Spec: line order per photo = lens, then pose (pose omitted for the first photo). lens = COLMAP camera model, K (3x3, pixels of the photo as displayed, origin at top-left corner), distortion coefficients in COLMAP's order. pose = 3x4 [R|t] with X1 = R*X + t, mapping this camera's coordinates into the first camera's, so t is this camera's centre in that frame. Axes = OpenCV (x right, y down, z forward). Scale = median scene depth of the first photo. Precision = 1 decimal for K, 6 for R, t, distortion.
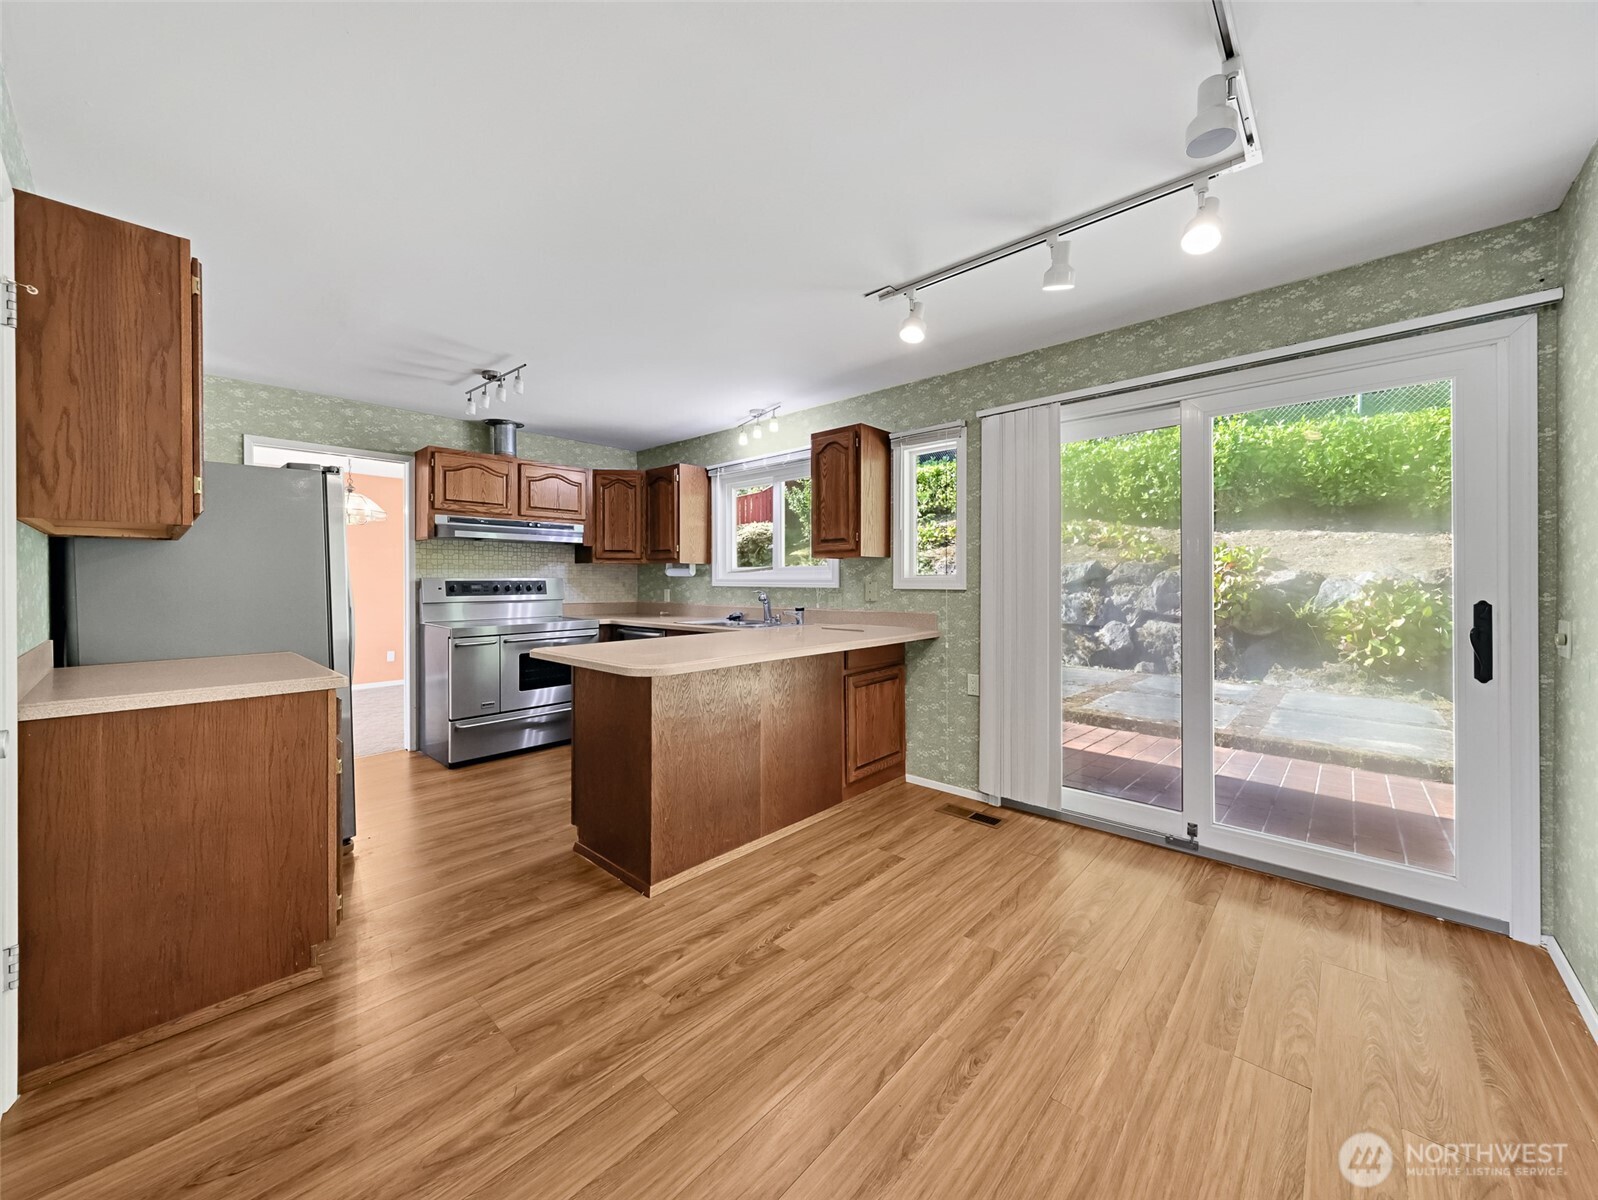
lens RADIAL K [[602.2, 0, 797.8], [0, 602.2, 588.5], [0, 0, 1]] dist [0.000180, 0.000063]
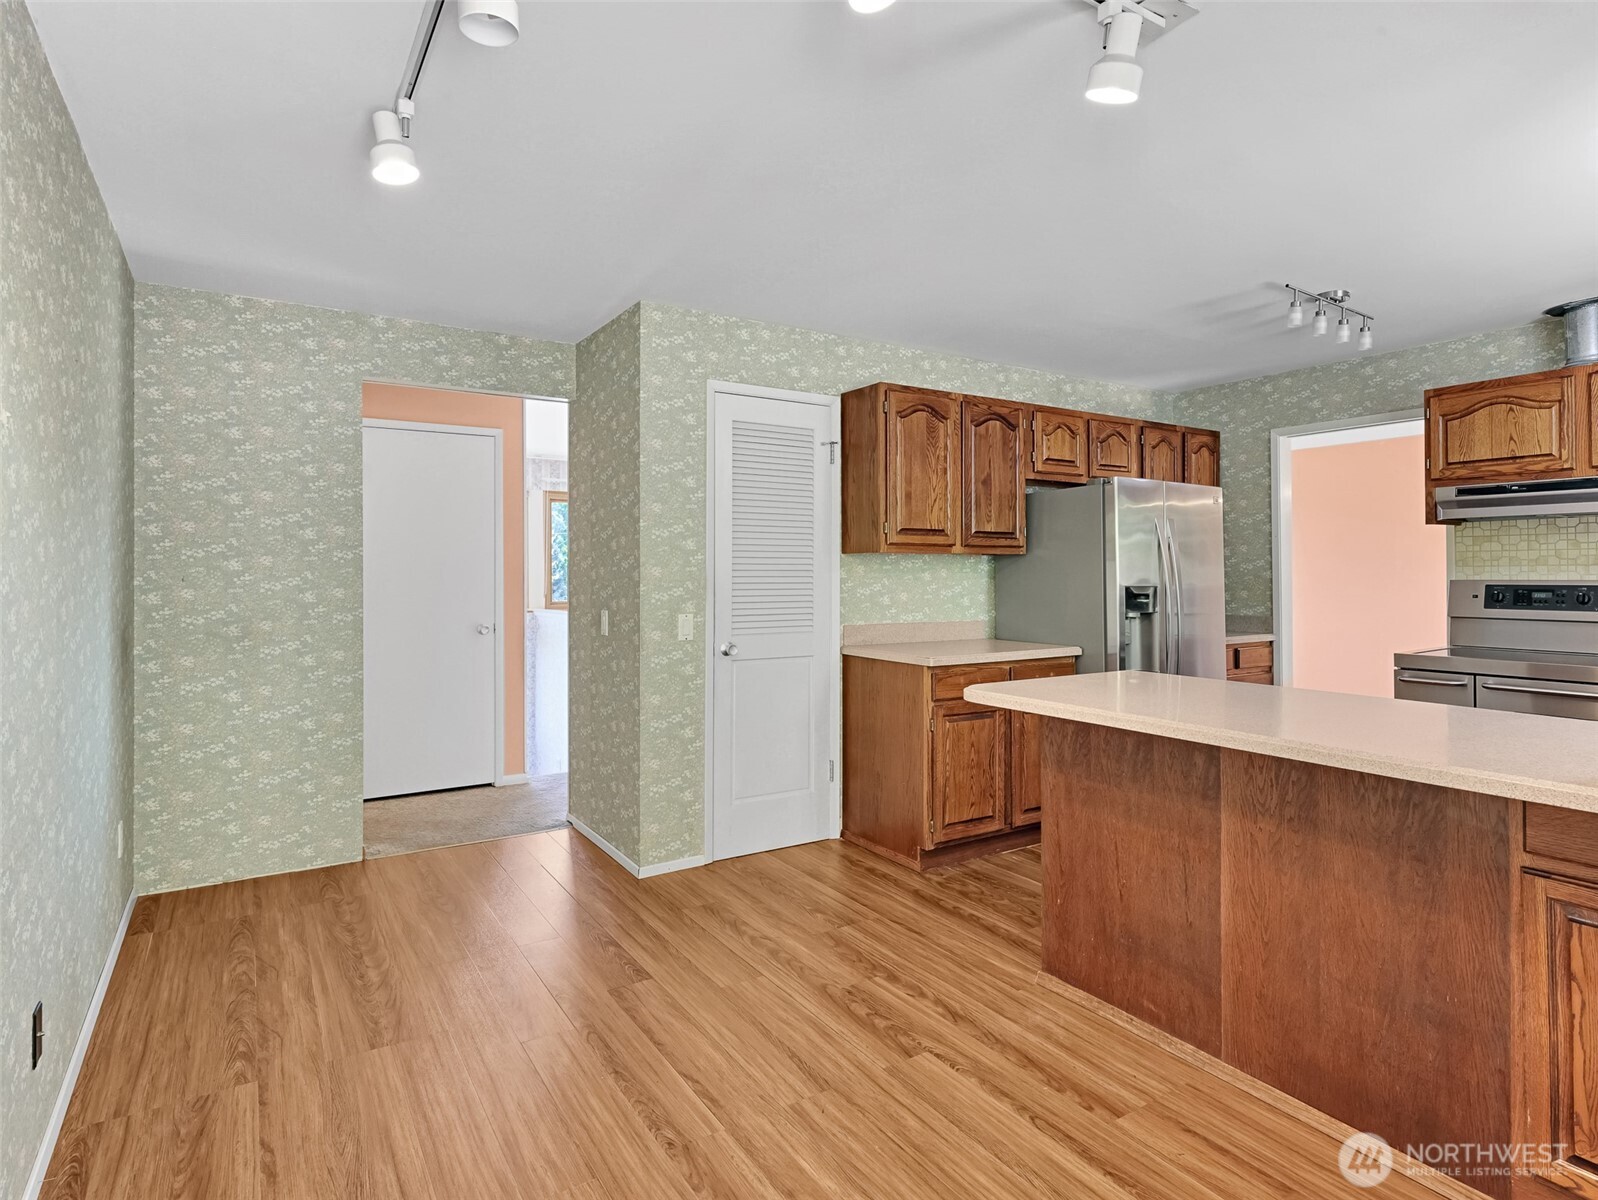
lens RADIAL K [[878.1, 0, 798.9], [0, 878.1, 584.4], [0, 0, 1]] dist [0.005138, 0.000864]
pose [[-0.261690, 0.015125, -0.965033, 1.111292], [-0.009619, 0.999787, 0.018278, -0.048885], [0.965104, 0.014066, -0.261489, 1.128829]]
